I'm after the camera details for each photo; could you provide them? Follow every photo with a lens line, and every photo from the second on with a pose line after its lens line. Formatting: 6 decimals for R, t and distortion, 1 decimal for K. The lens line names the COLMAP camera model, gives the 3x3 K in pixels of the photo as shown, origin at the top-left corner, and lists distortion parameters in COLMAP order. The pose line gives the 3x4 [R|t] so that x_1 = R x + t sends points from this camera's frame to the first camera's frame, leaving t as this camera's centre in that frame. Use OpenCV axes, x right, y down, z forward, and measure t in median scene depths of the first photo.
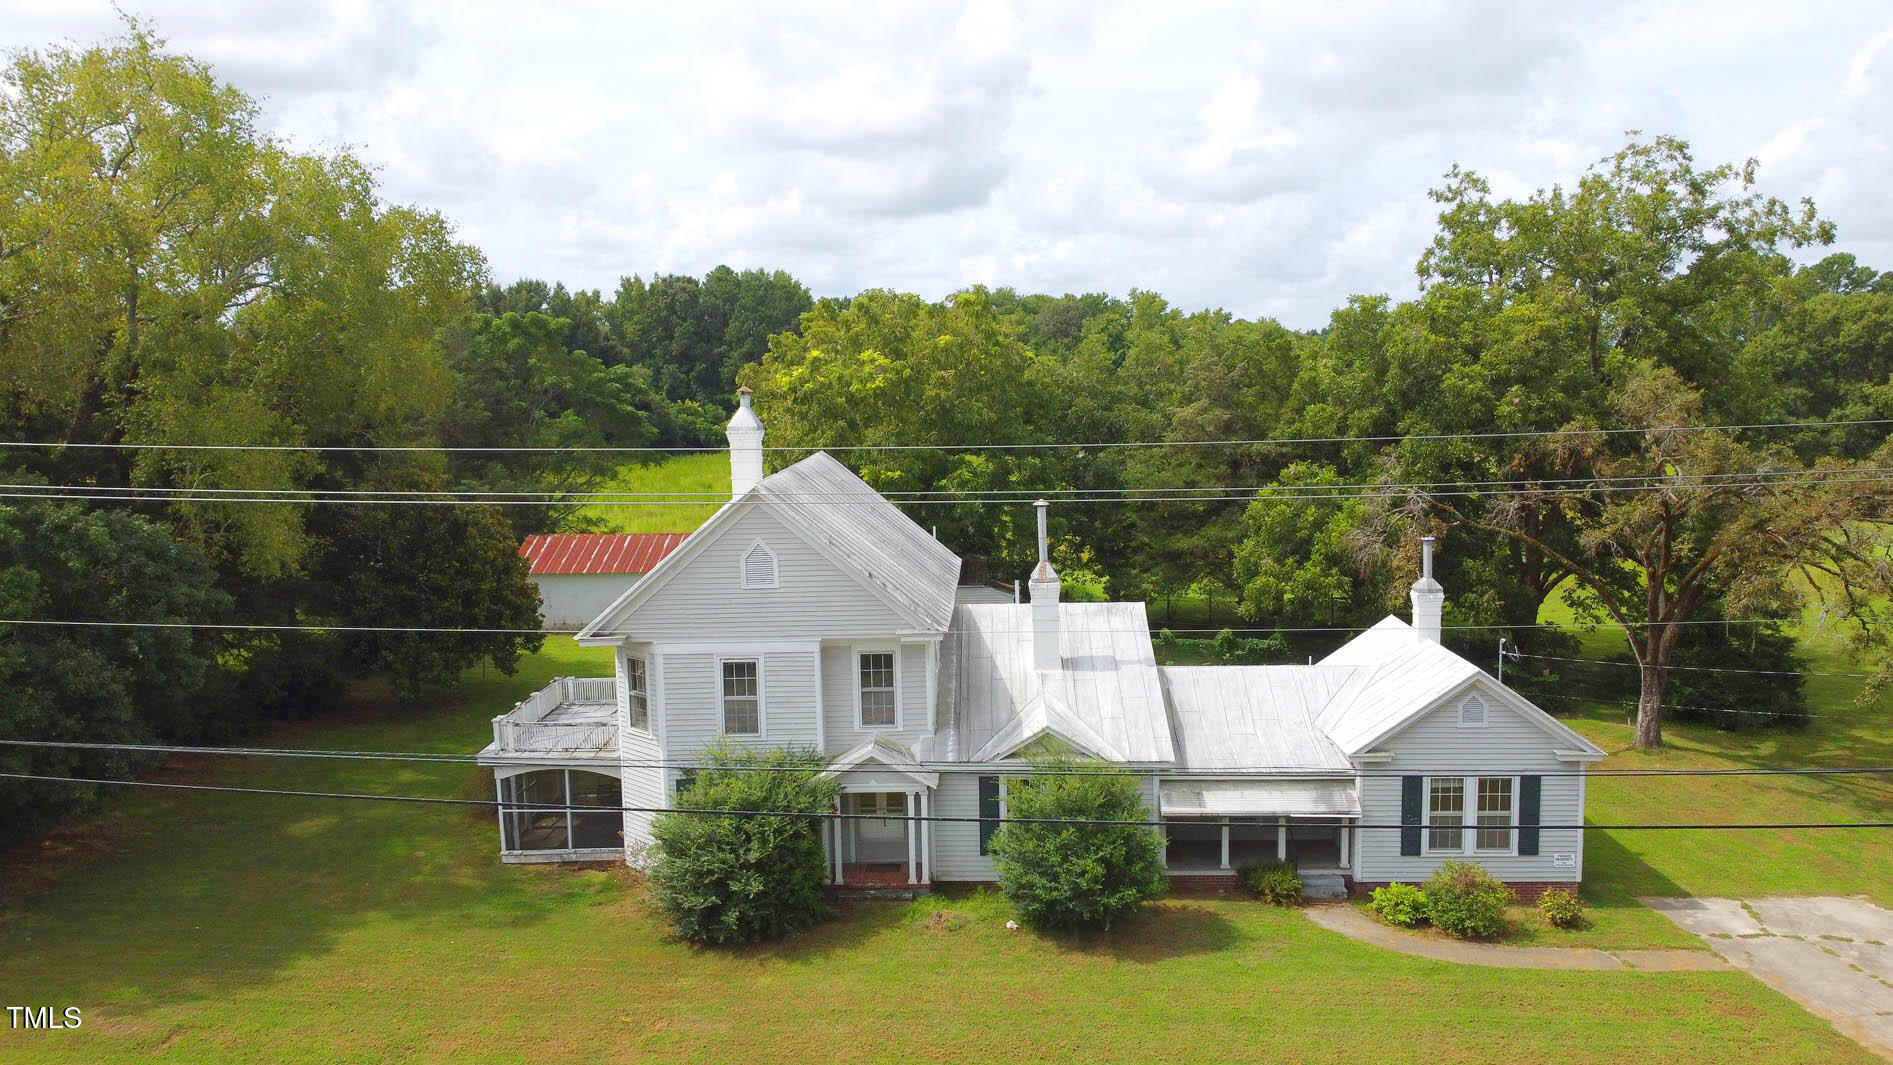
lens RADIAL K [[1435.0, 0, 946.5], [0, 1435.0, 532.5], [0, 0, 1]] dist [-0.000868, 0.002986]
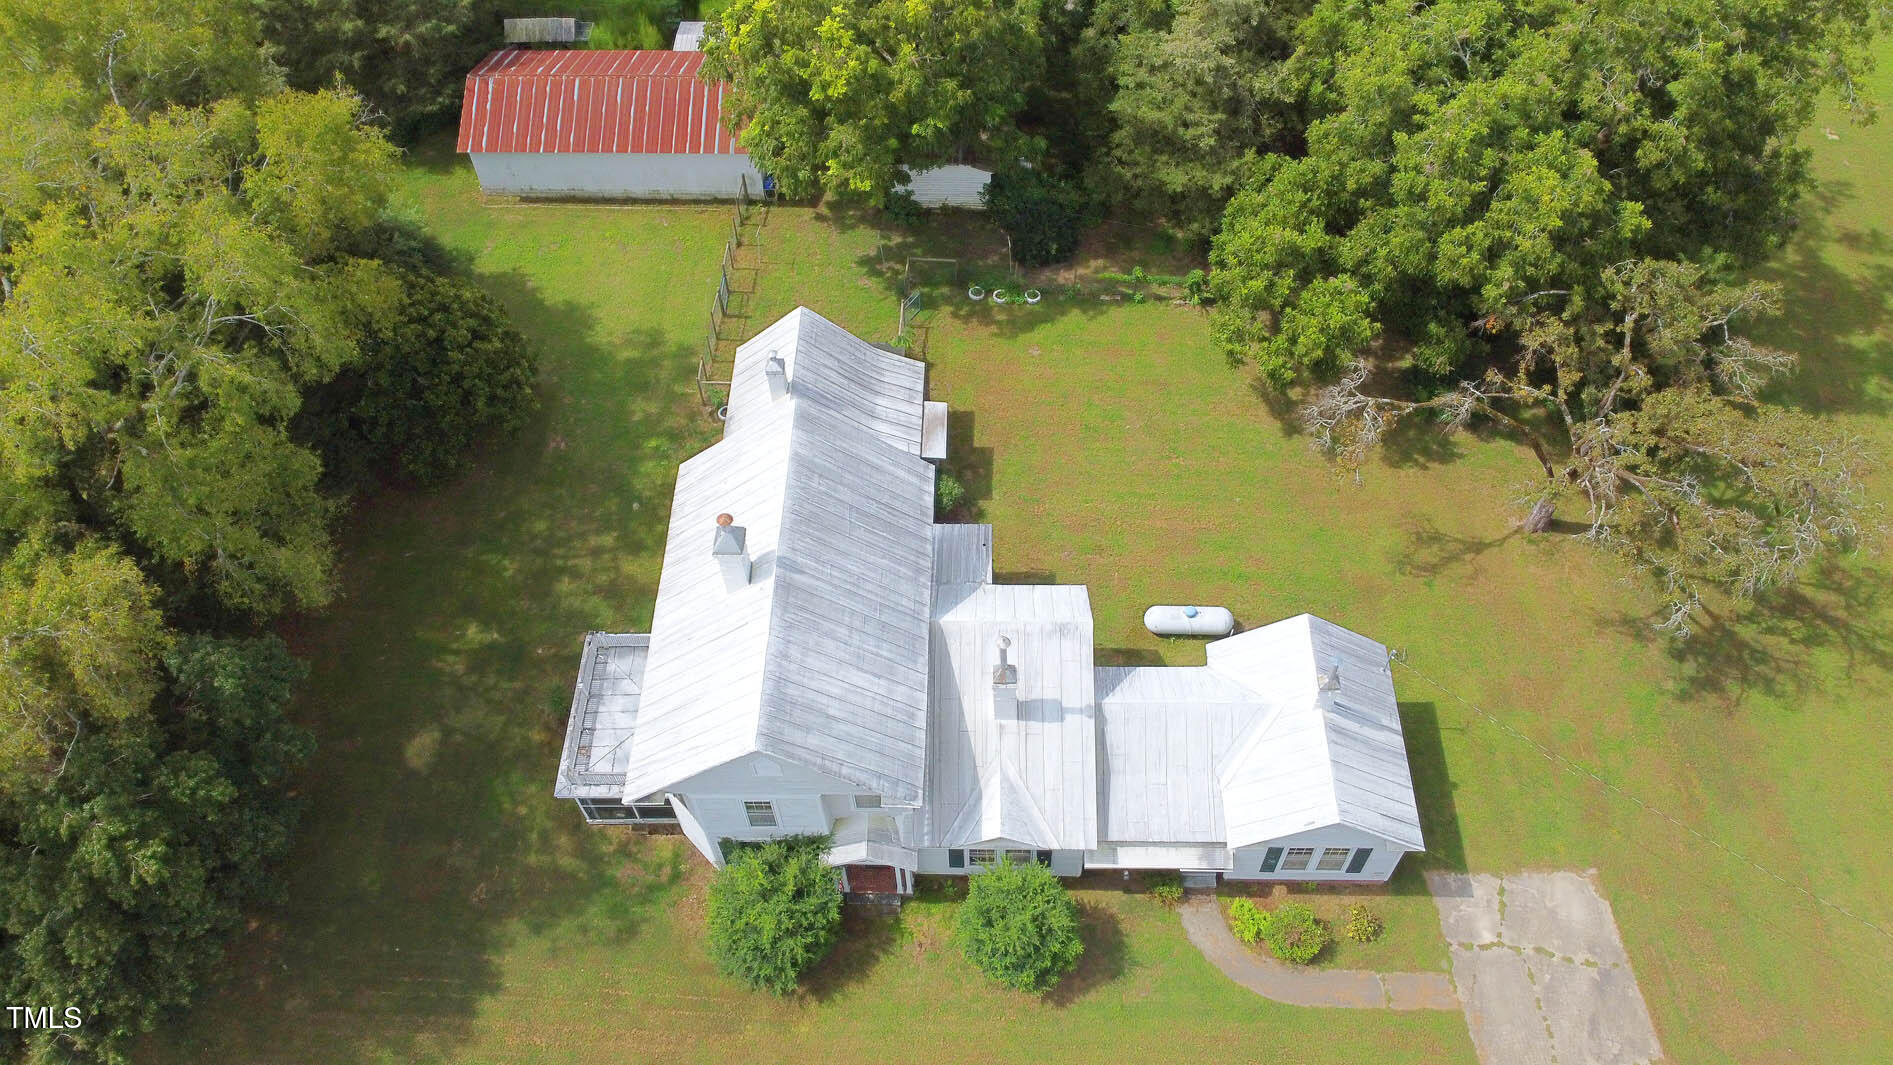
lens RADIAL K [[1429.2, 0, 946.5], [0, 1429.2, 532.5], [0, 0, 1]] dist [0.004692, -0.005396]
pose [[0.999917, -0.012307, 0.003903, 0.019547], [0.005391, 0.672692, 0.739903, -0.987911], [-0.011731, -0.739820, 0.672703, 0.329489]]
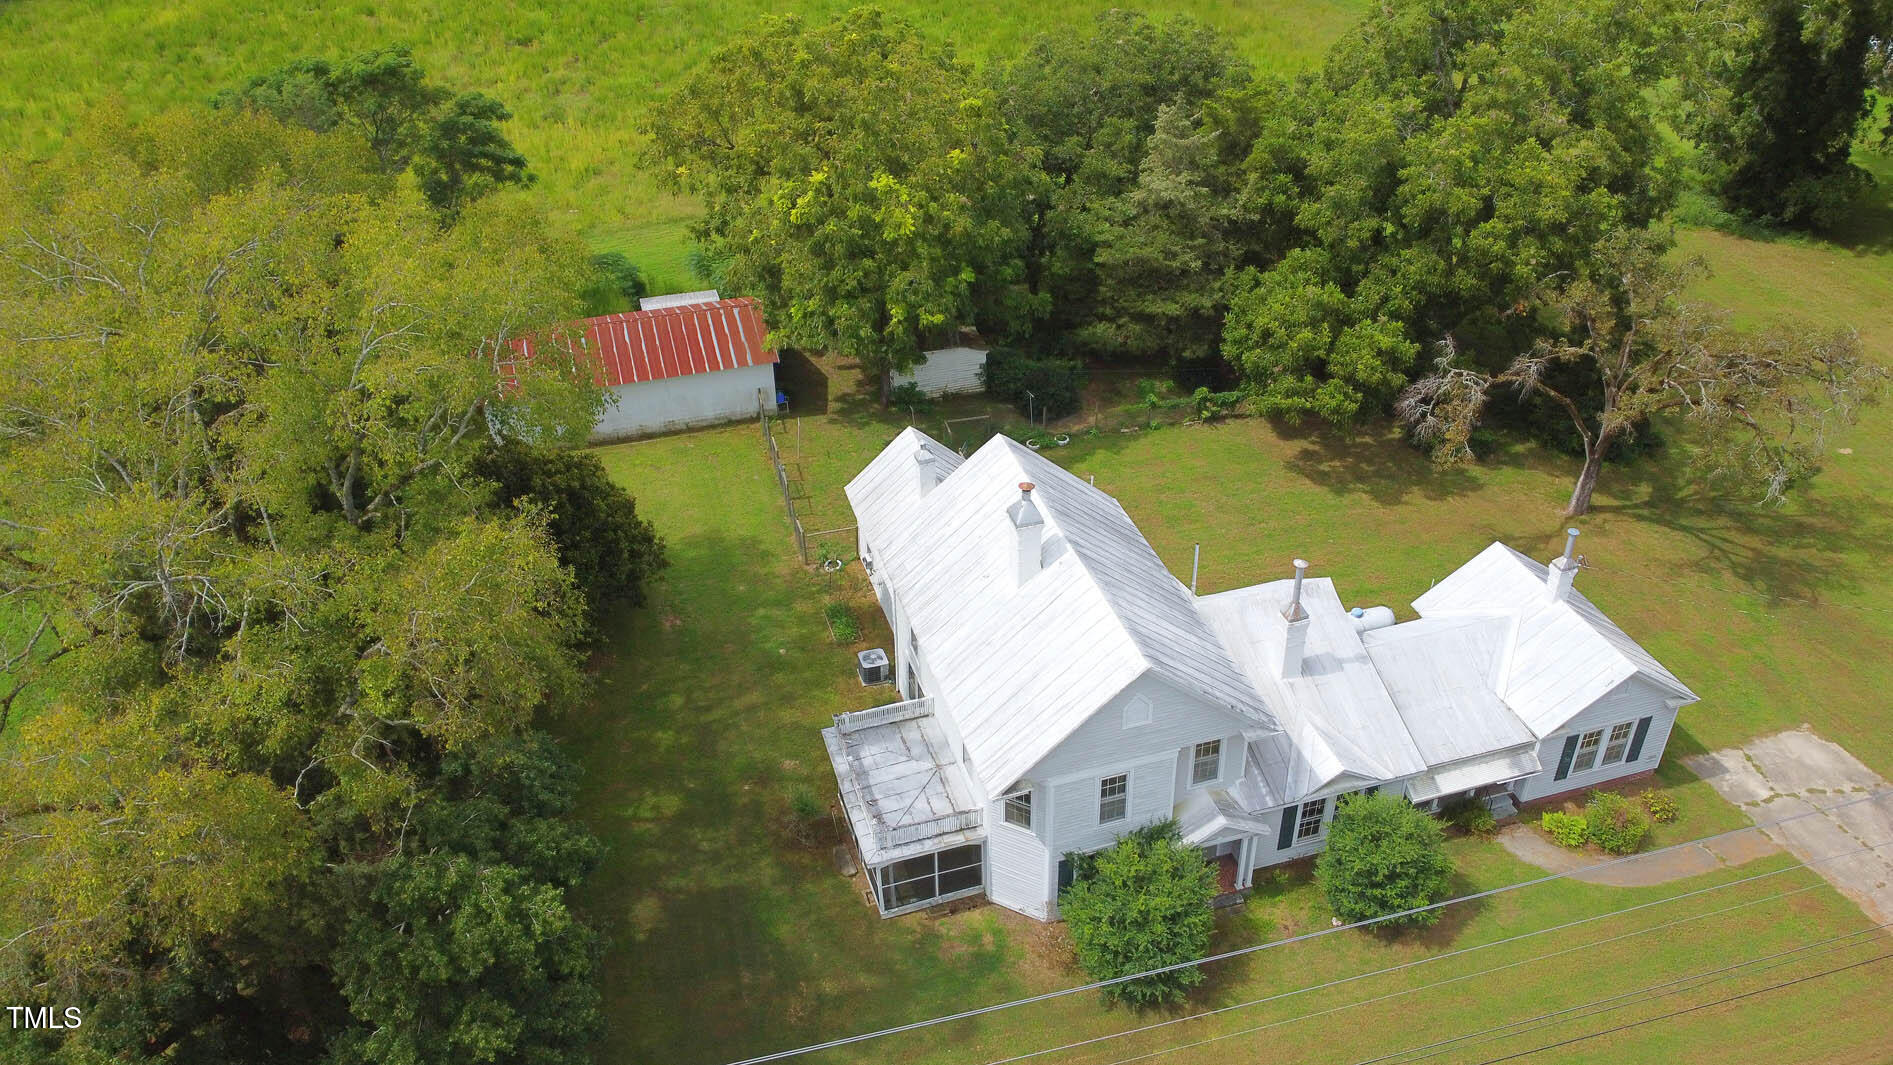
lens RADIAL K [[1435.0, 0, 946.5], [0, 1435.0, 532.5], [0, 0, 1]] dist [-0.000868, 0.002986]
pose [[0.946615, -0.181456, 0.266446, -0.552389], [0.037028, 0.882266, 0.469293, -0.646688], [-0.320232, -0.434374, 0.841885, 0.133715]]
